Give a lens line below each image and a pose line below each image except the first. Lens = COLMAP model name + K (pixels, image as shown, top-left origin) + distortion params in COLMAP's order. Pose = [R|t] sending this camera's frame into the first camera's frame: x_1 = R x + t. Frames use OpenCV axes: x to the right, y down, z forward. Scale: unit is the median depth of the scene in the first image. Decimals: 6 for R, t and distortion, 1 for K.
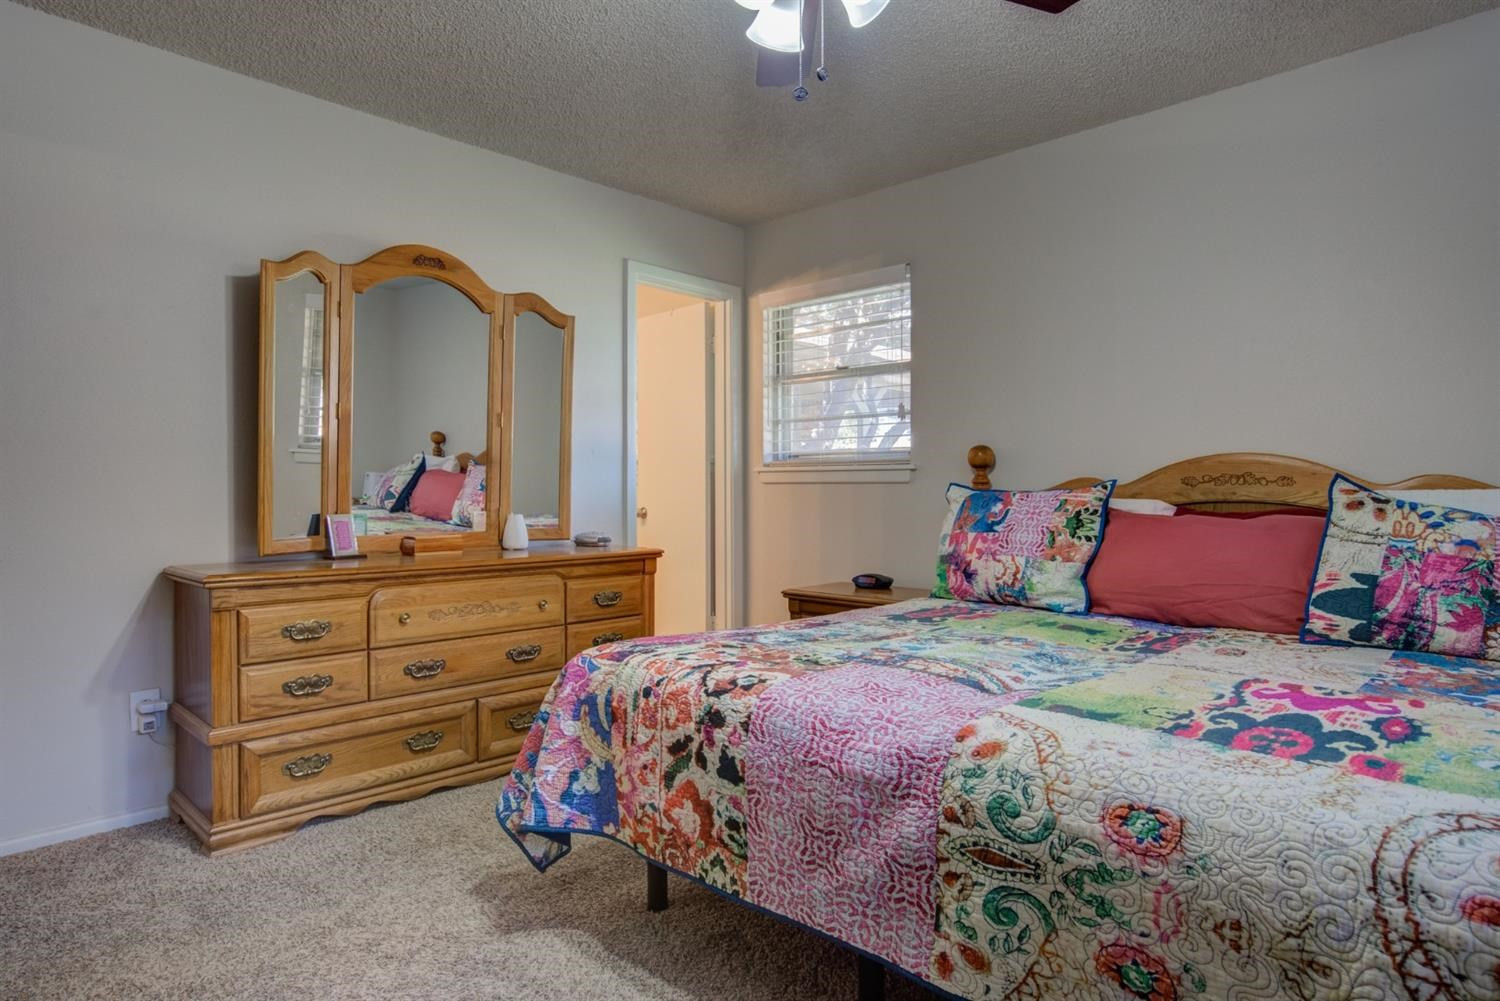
lens RADIAL K [[871.1, 0, 750.0], [0, 871.1, 500.5], [0, 0, 1]] dist [-0.038786, 0.042055]
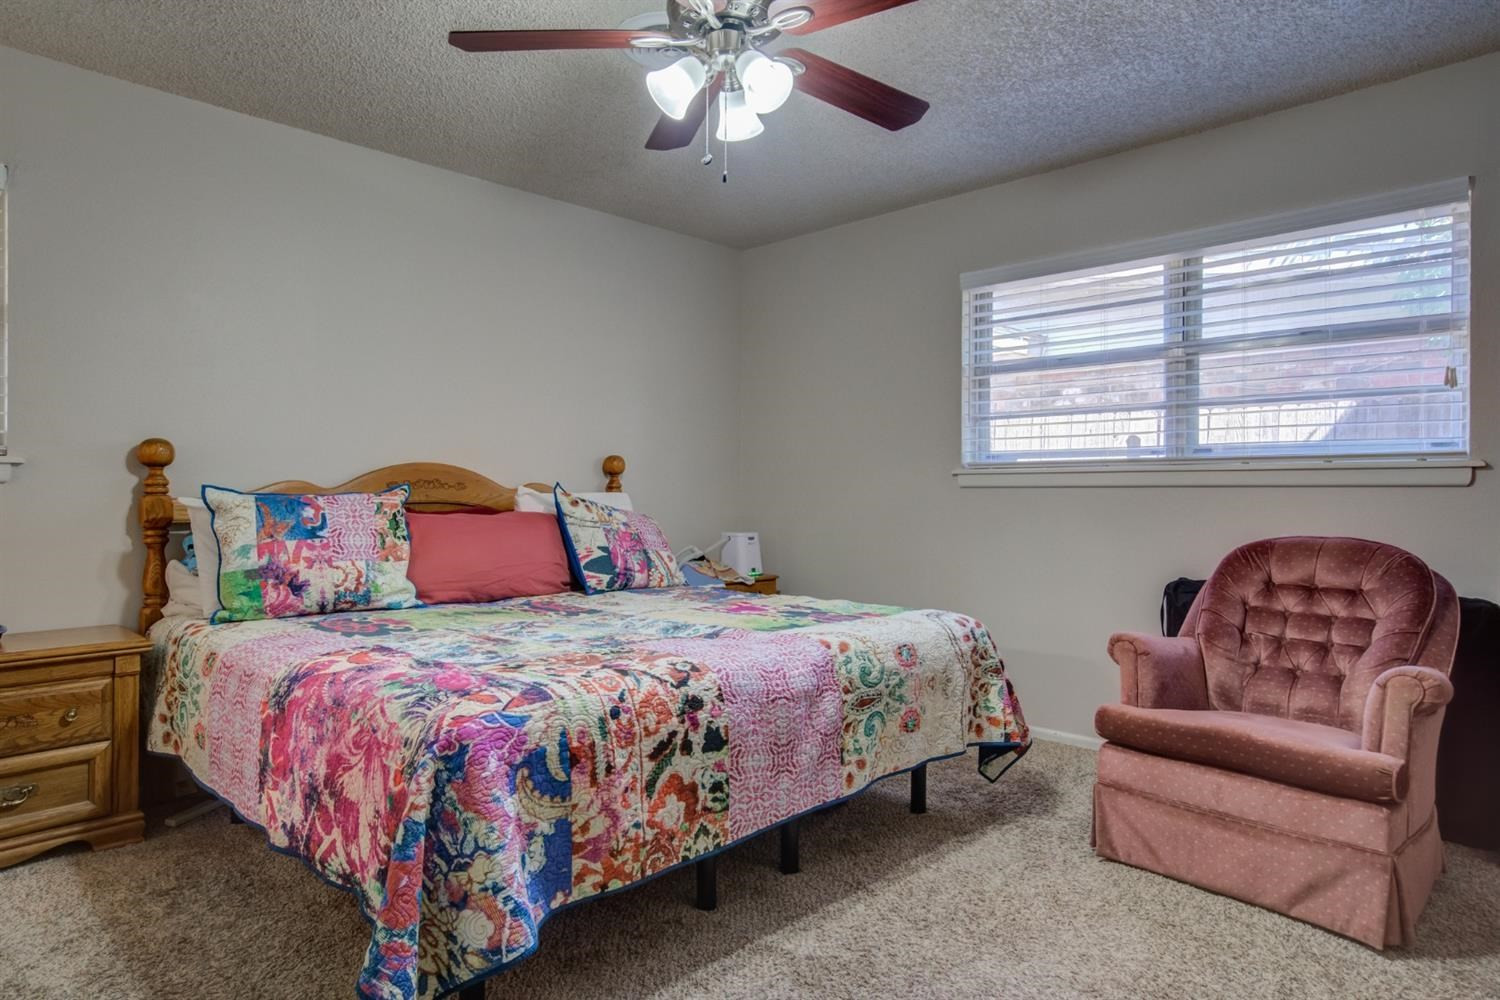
lens RADIAL K [[871.1, 0, 750.0], [0, 871.1, 500.0], [0, 0, 1]] dist [-0.038786, 0.042055]
pose [[0.011657, -0.008680, 0.999894, -1.054796], [0.009980, 0.999914, 0.008564, -0.013252], [-0.999882, 0.009879, 0.011742, 0.851895]]
